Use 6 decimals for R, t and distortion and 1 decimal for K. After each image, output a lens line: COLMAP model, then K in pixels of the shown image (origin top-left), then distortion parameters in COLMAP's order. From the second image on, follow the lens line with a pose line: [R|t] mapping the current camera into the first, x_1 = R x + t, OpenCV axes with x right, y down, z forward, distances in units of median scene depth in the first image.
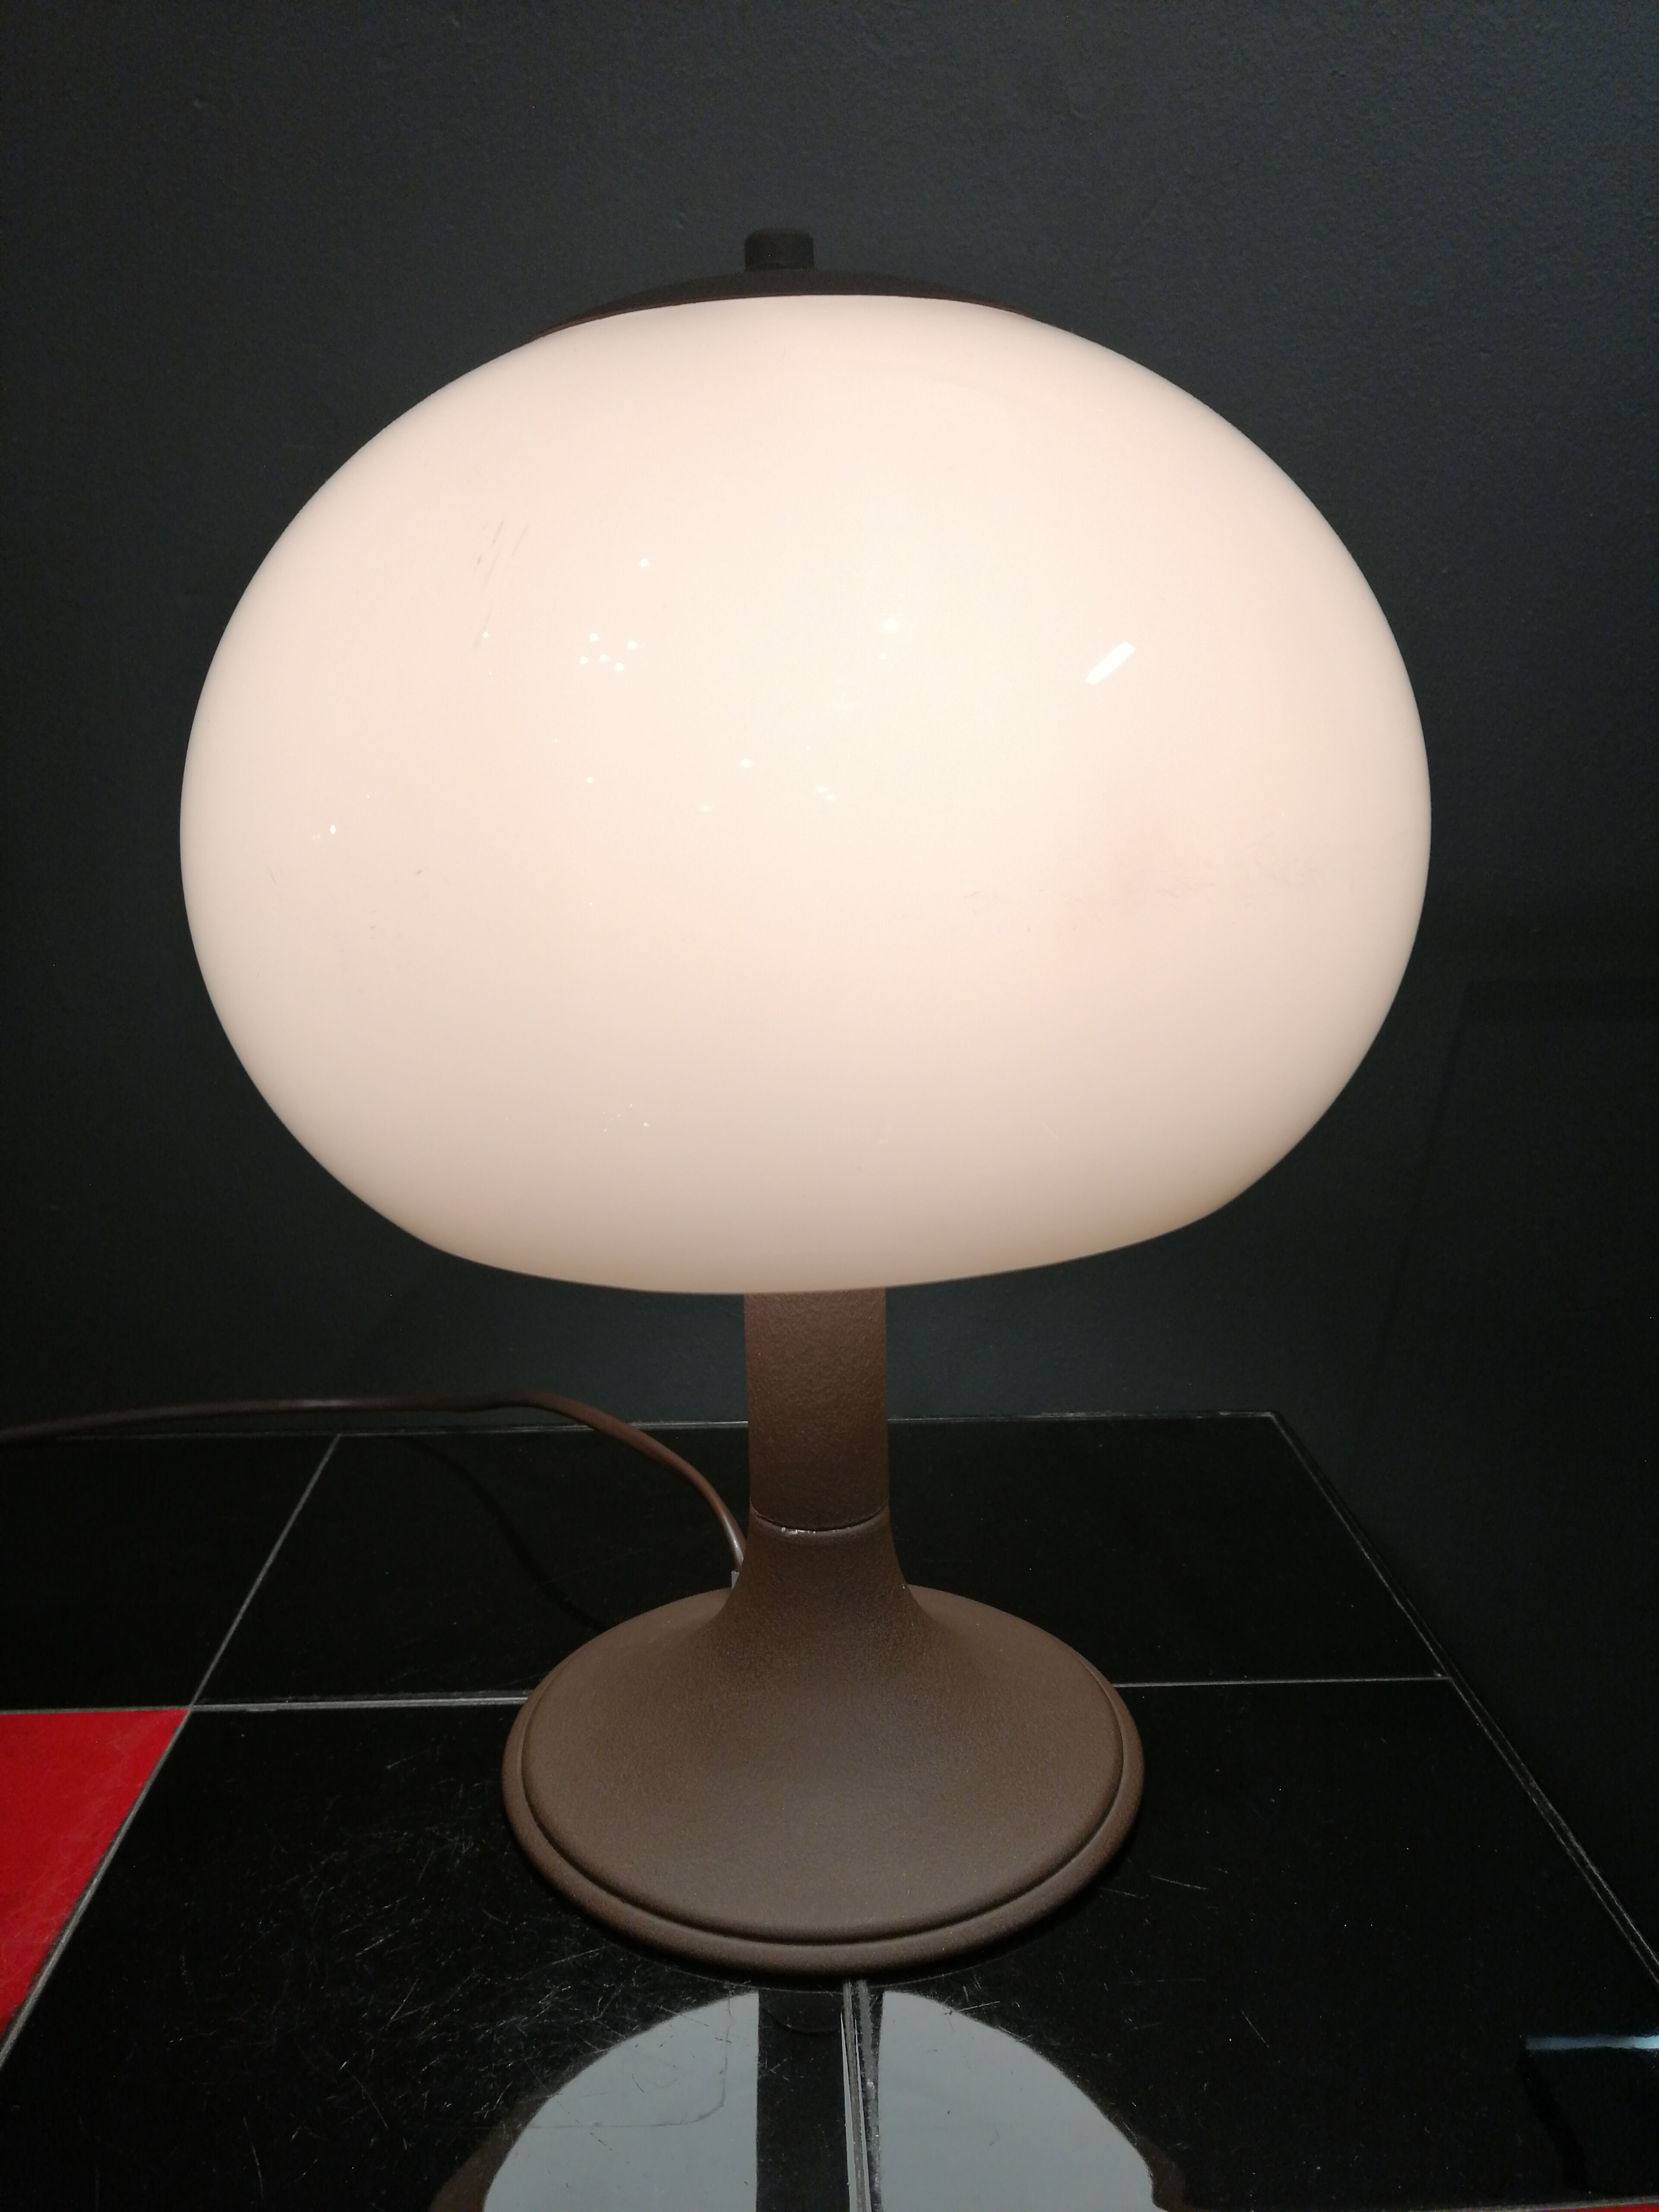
lens RADIAL K [[1740.3, 0, 829.5], [0, 1740.3, 1106.0], [0, 0, 1]] dist [0.024634, -0.070955]
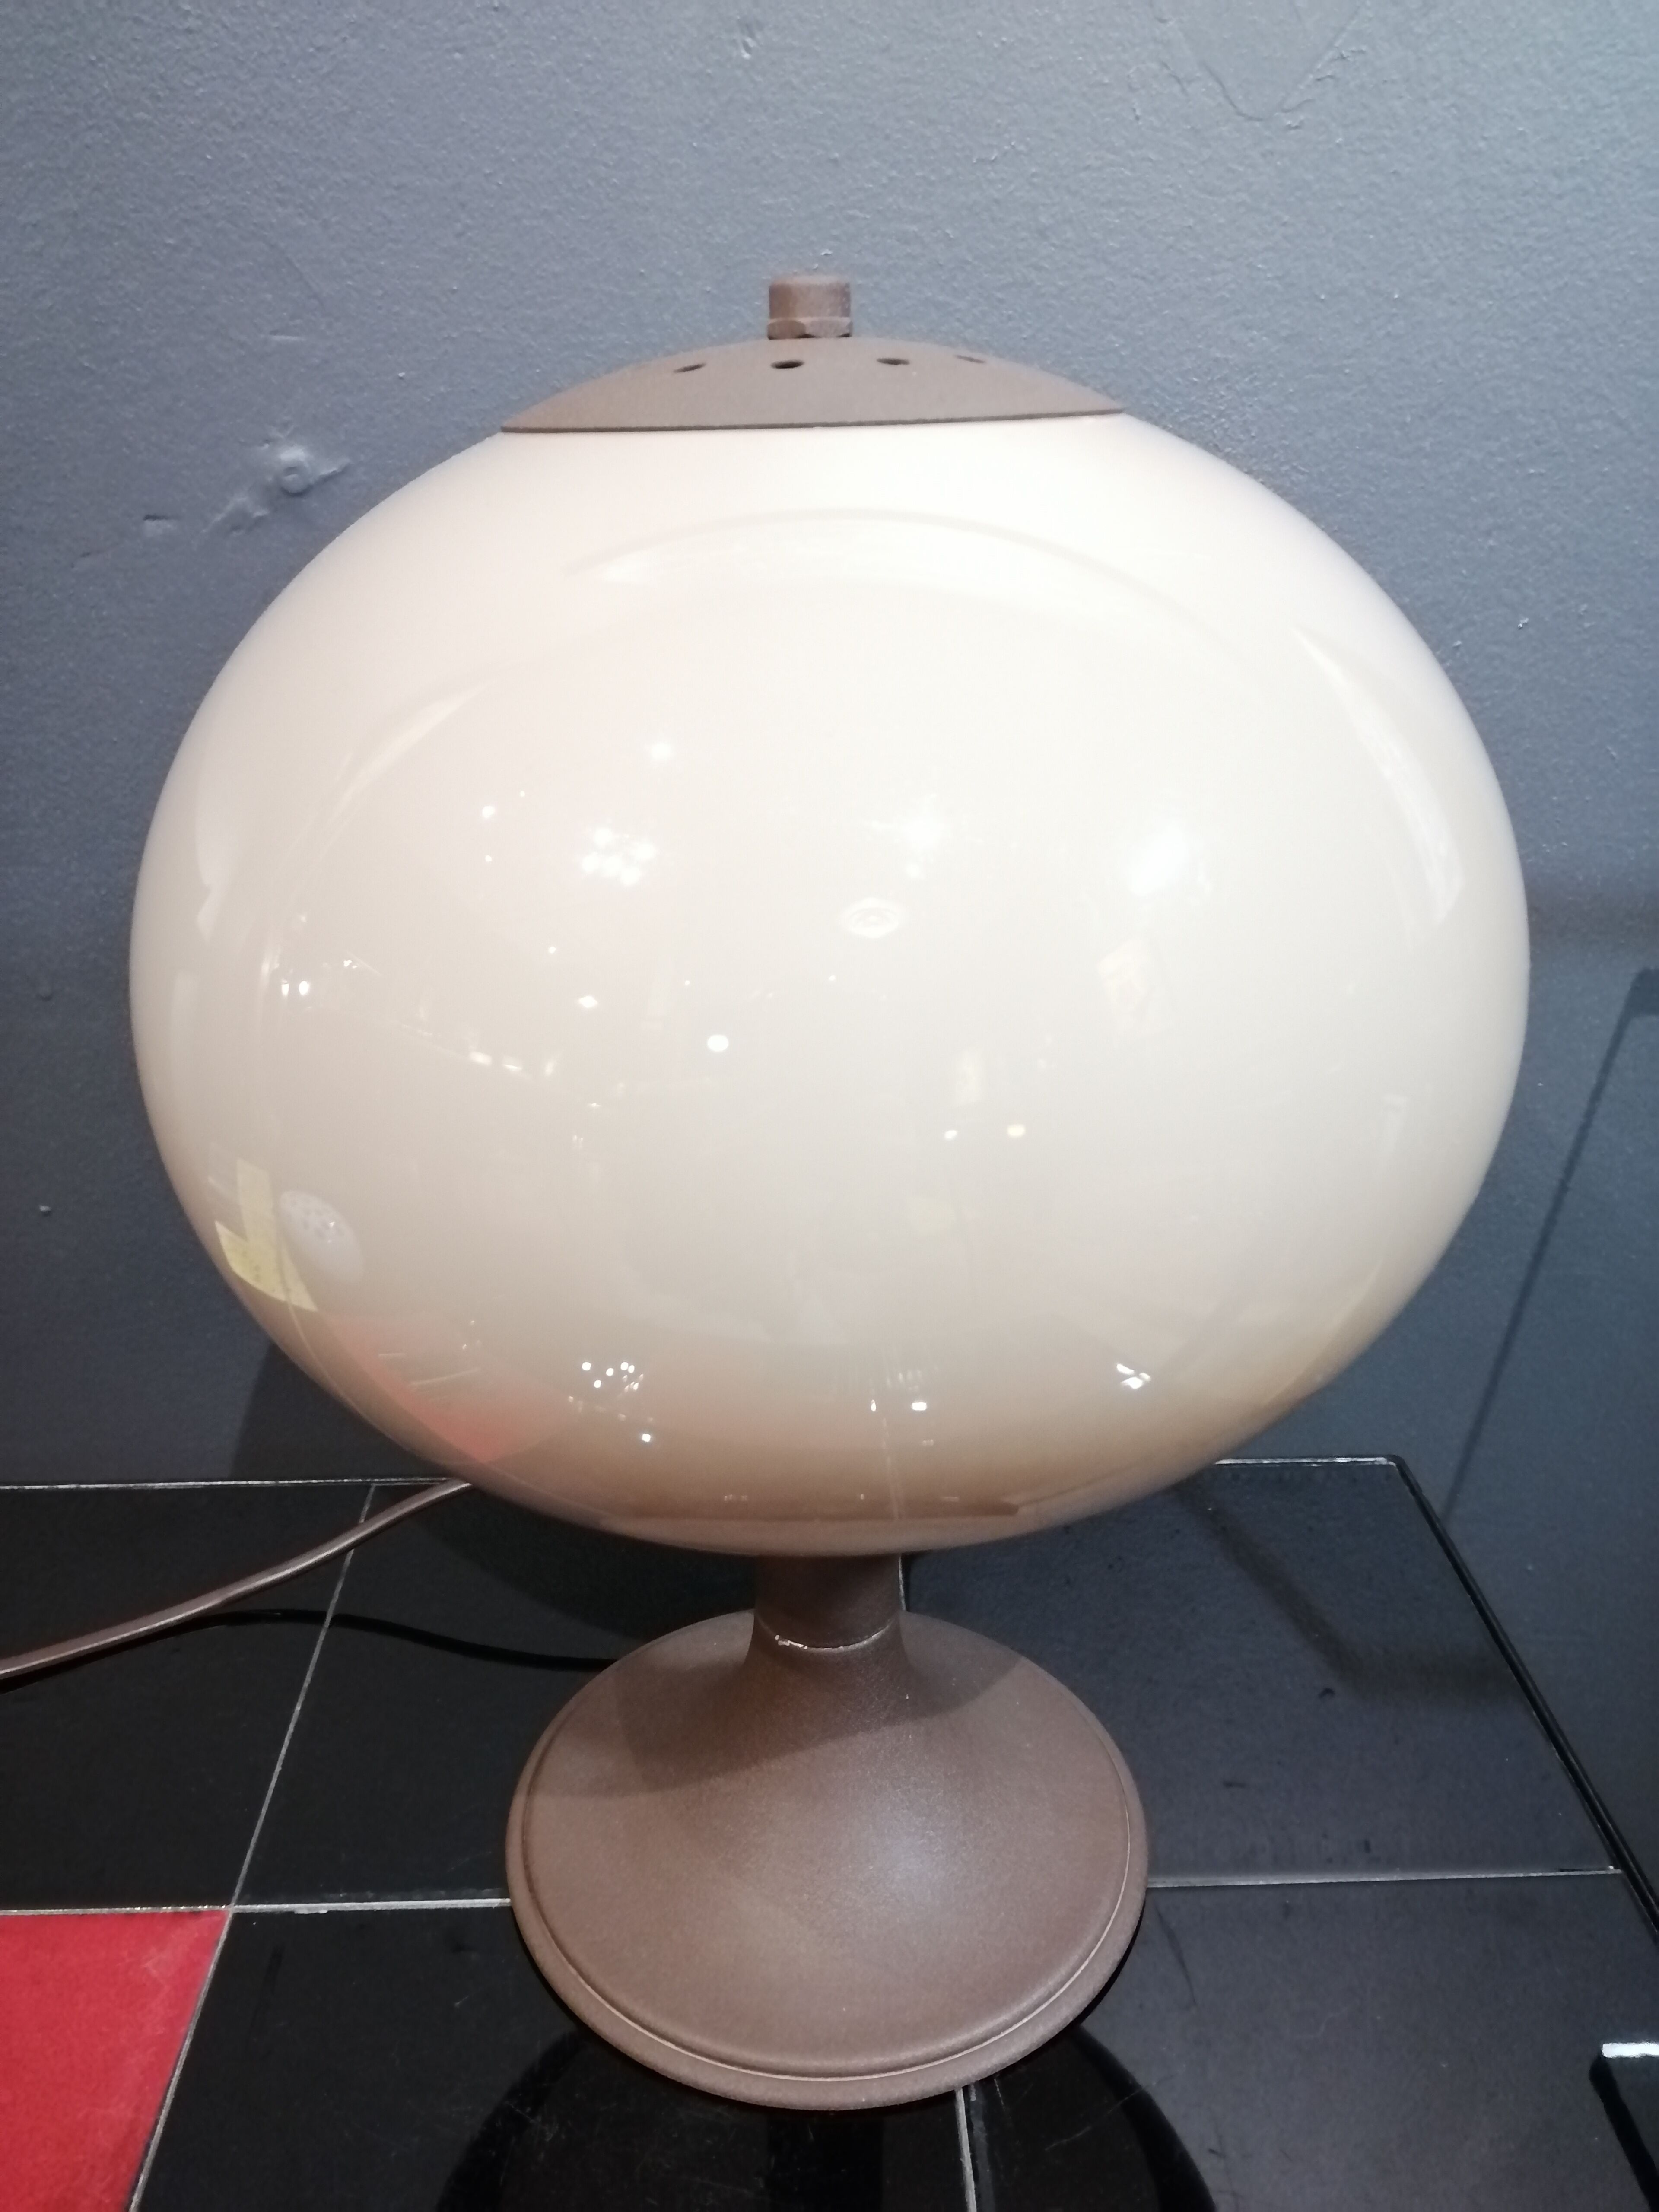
lens RADIAL K [[1740.3, 0, 829.5], [0, 1740.3, 1106.0], [0, 0, 1]] dist [0.024634, -0.070955]
pose [[0.999985, 0.005398, -0.000238, -0.060077], [-0.005284, 0.986214, 0.165393, -0.218089], [0.001127, -0.165389, 0.986228, 0.182835]]
